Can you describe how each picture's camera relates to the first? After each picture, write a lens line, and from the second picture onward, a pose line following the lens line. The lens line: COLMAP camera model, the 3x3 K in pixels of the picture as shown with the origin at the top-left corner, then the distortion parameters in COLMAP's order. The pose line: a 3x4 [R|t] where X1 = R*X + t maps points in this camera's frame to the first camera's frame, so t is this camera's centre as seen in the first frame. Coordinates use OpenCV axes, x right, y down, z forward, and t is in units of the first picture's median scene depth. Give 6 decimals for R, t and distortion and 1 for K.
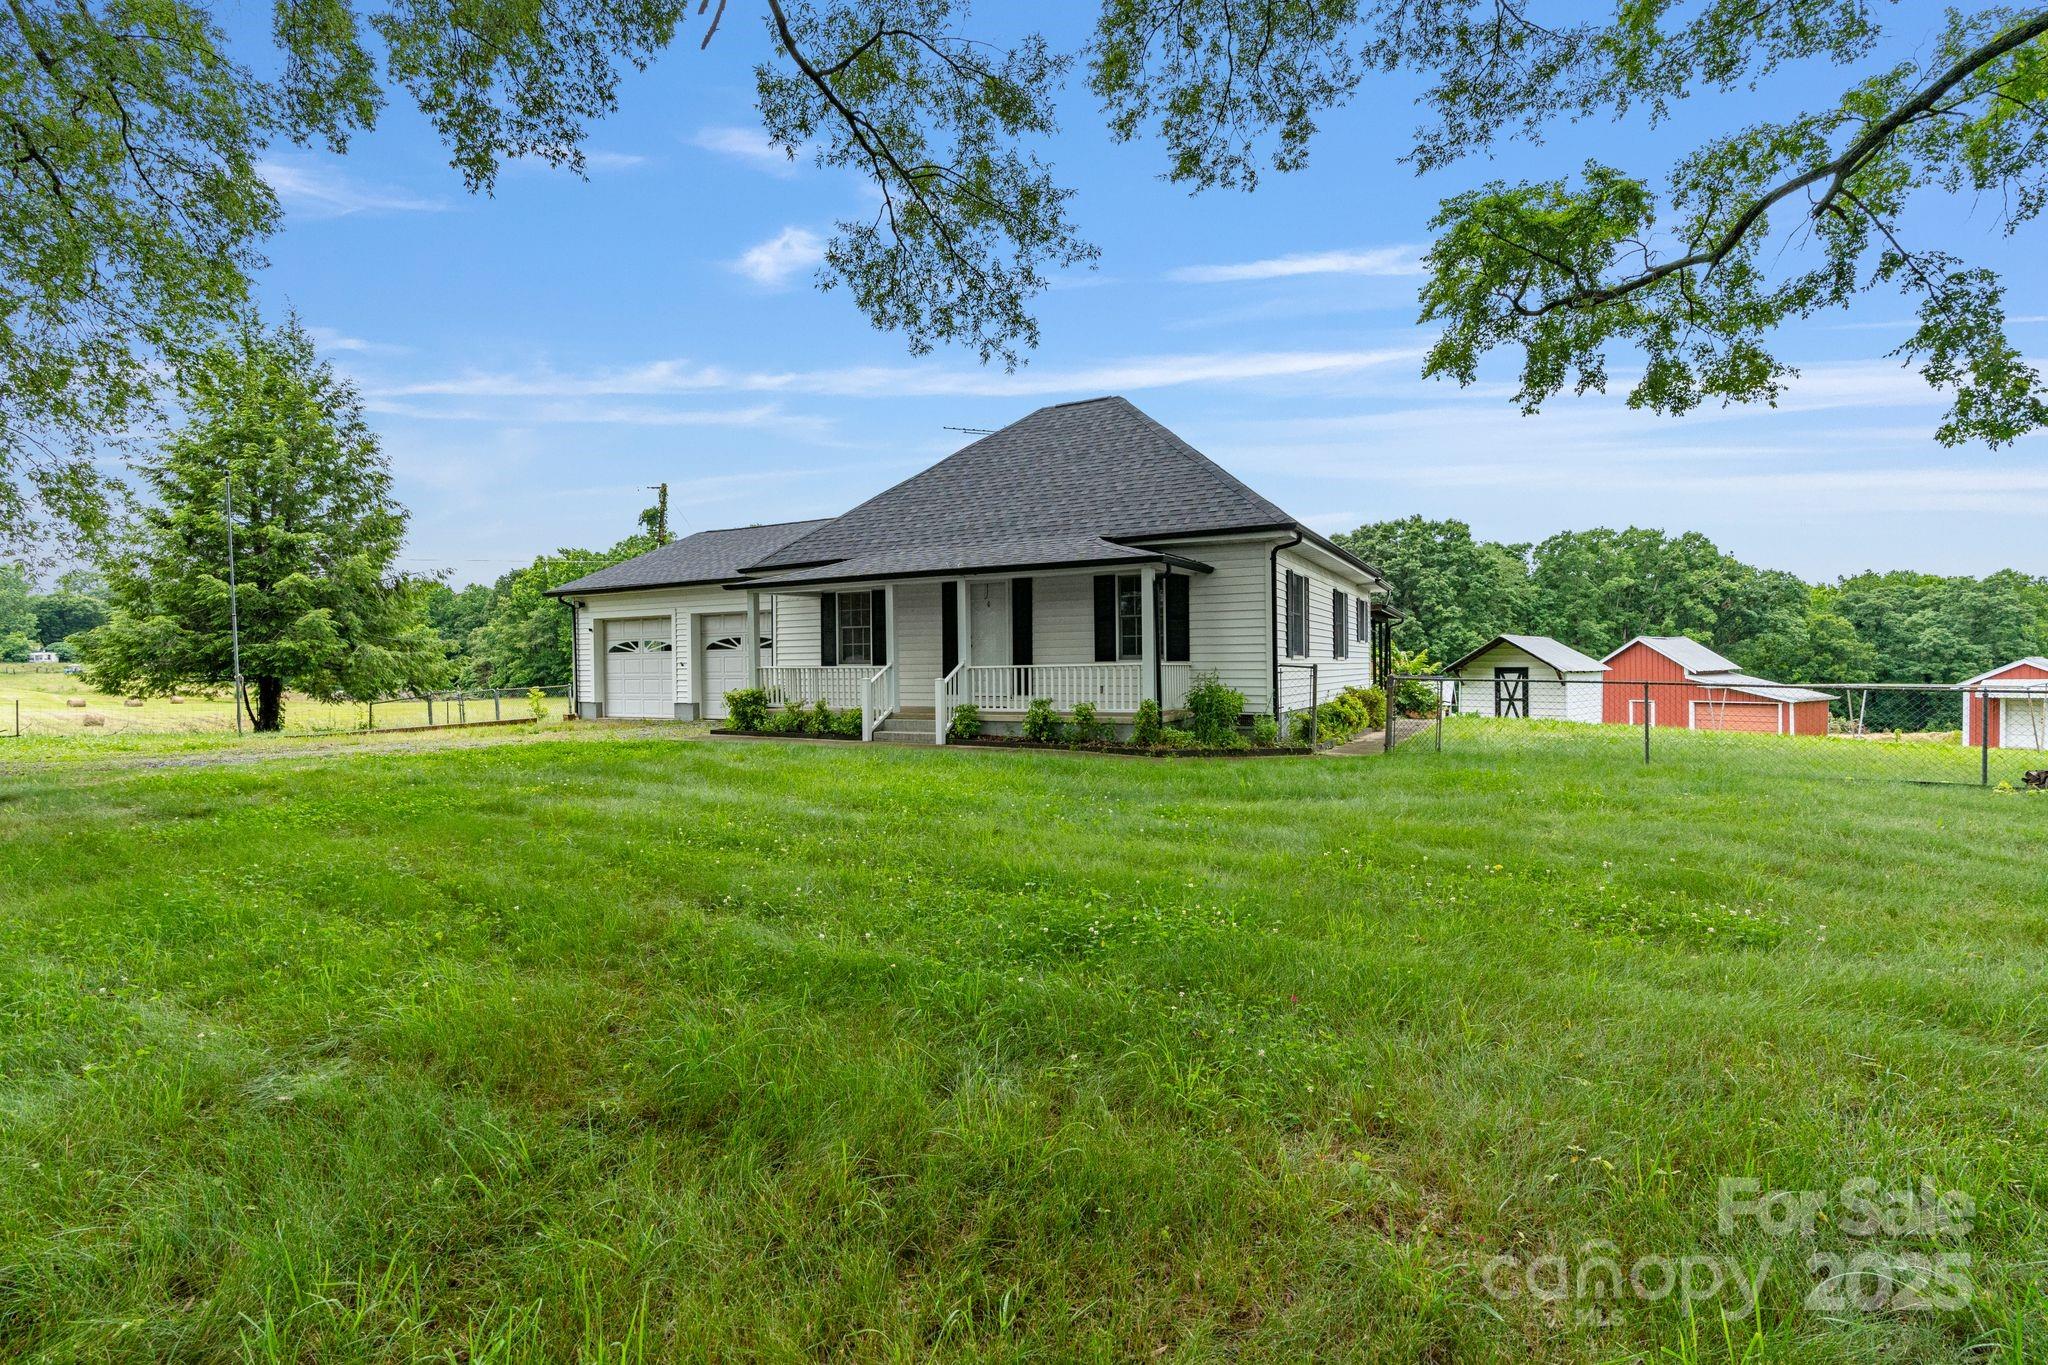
lens RADIAL K [[939.4, 0, 1025.6], [0, 939.4, 677.4], [0, 0, 1]] dist [-0.011054, 0.000400]
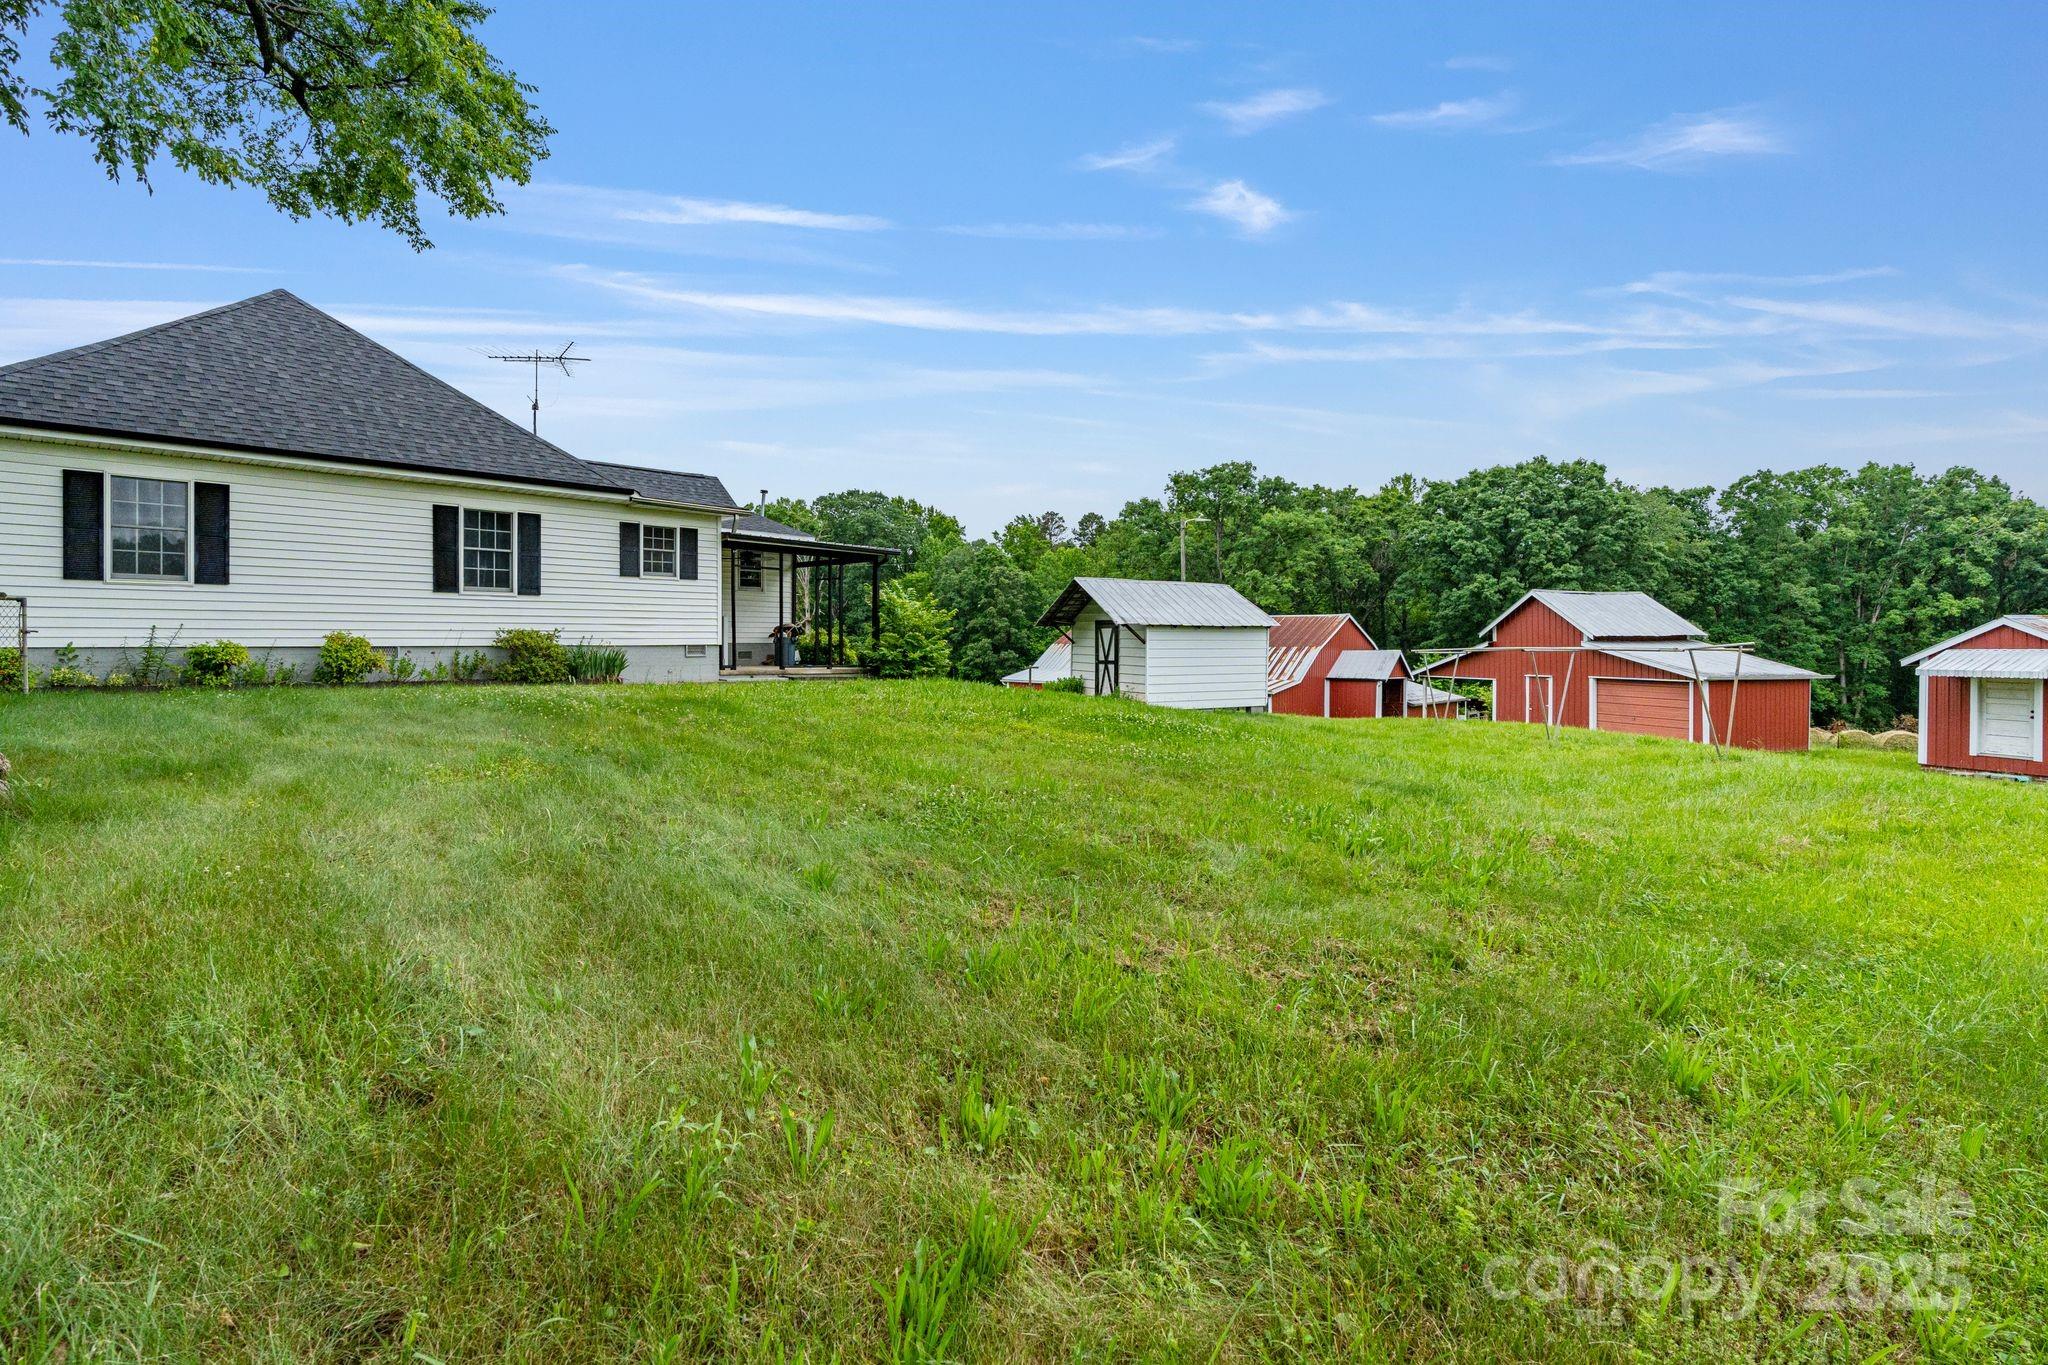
lens RADIAL K [[939.4, 0, 996.9], [0, 939.4, 674.4], [0, 0, 1]] dist [-0.011054, 0.000400]
pose [[0.965286, 0.022618, -0.260214, 0.157703], [-0.015286, 0.999428, 0.030166, 0.002985], [0.260747, -0.025141, 0.965080, 0.060325]]
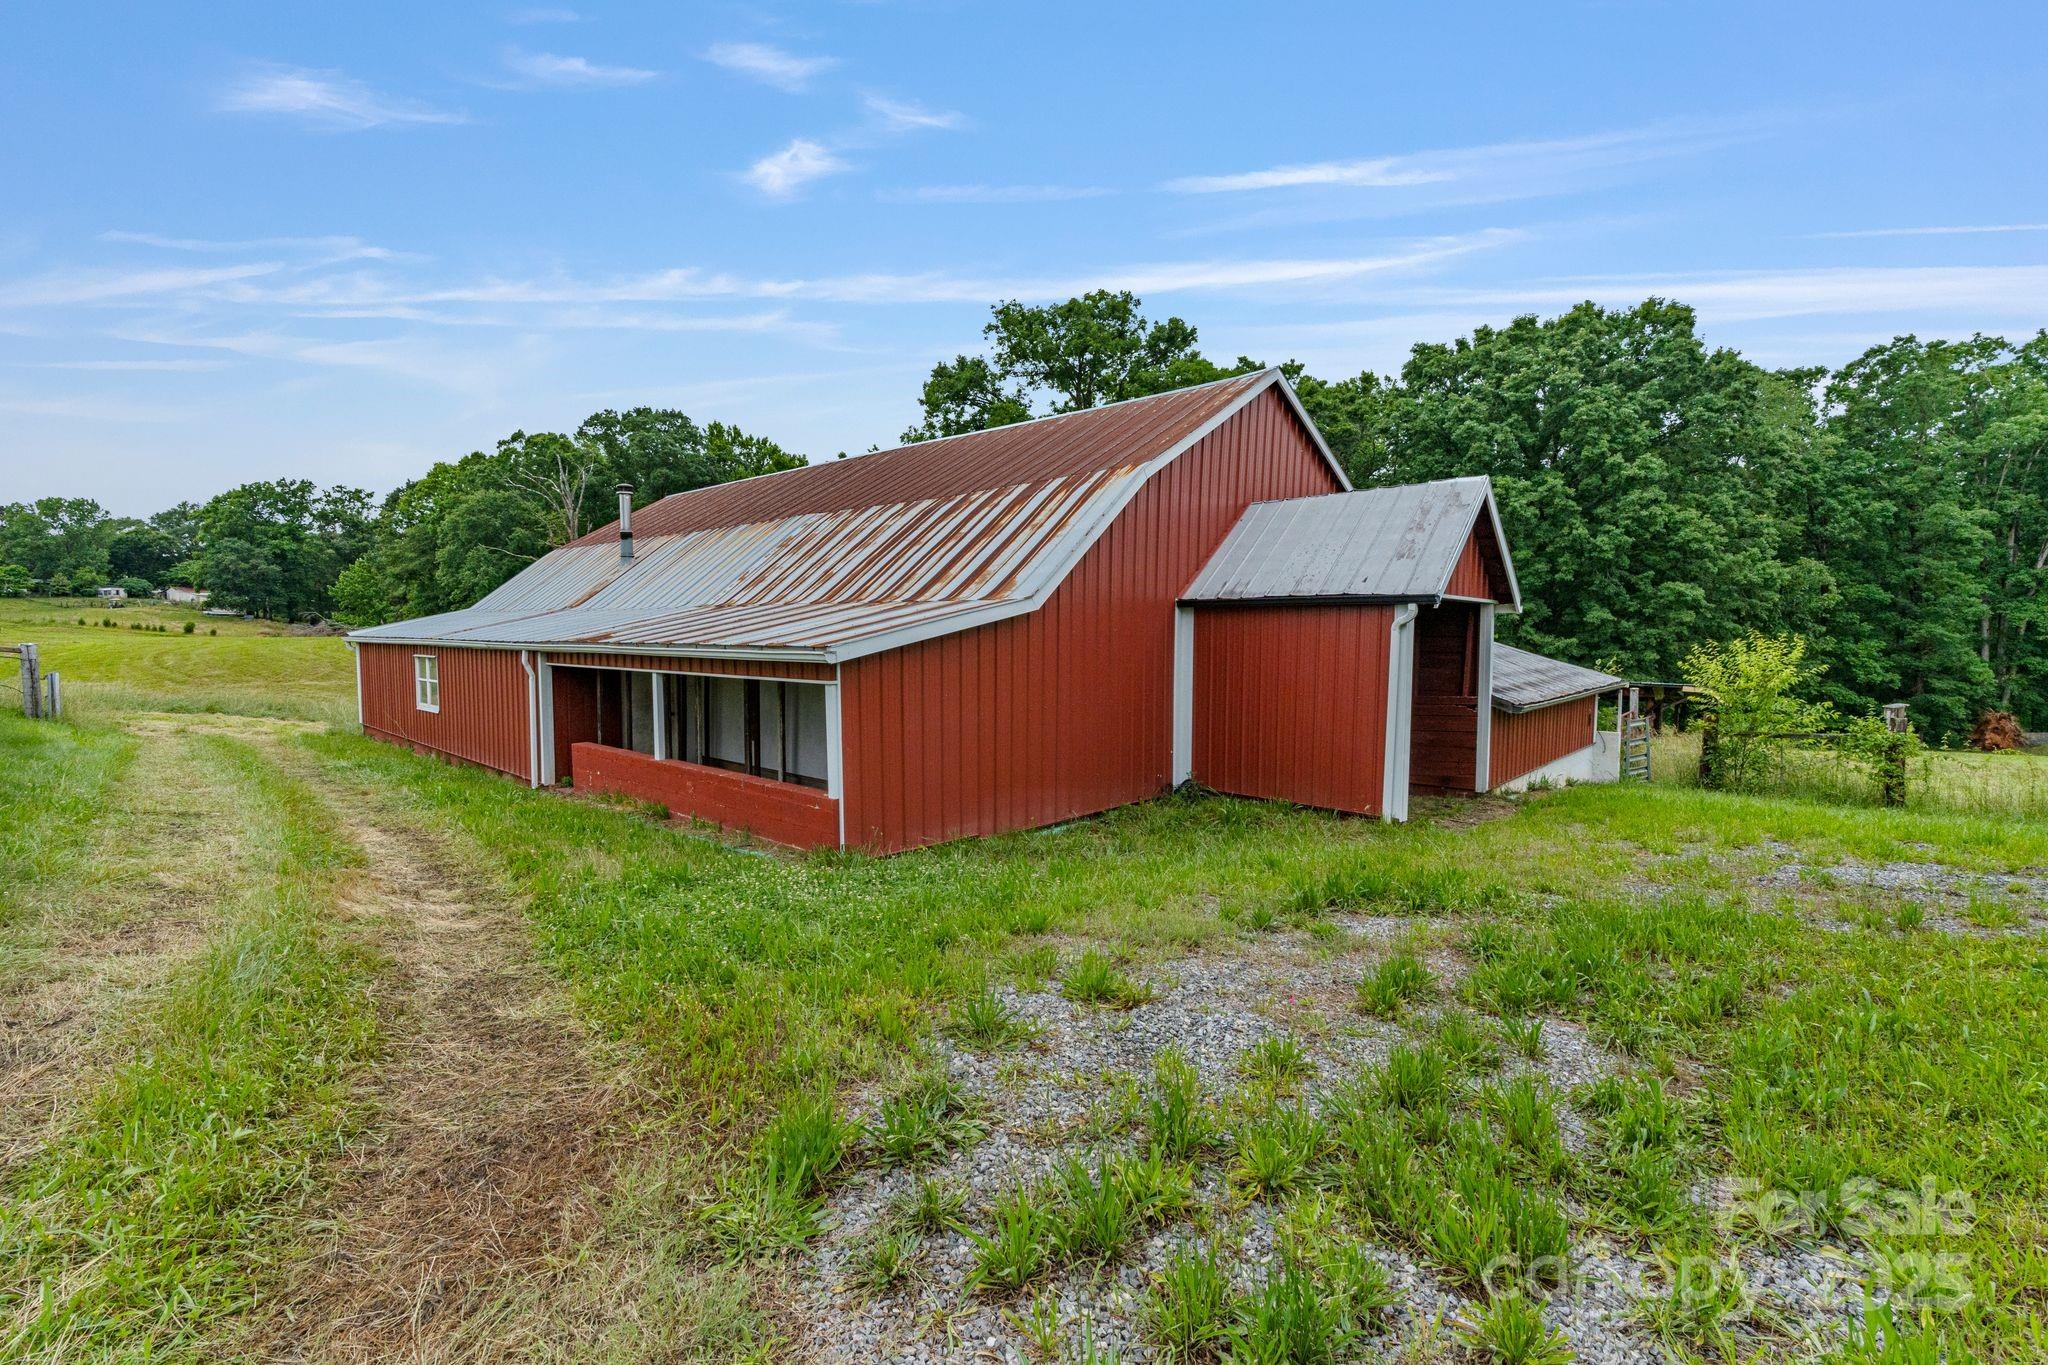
lens RADIAL K [[939.4, 0, 1006.3], [0, 939.4, 681.7], [0, 0, 1]] dist [-0.011054, 0.000400]
pose [[0.979599, 0.023306, -0.199609, 0.190264], [-0.012943, 0.998507, 0.053066, 0.017411], [0.200547, -0.049400, 0.978438, 0.374220]]
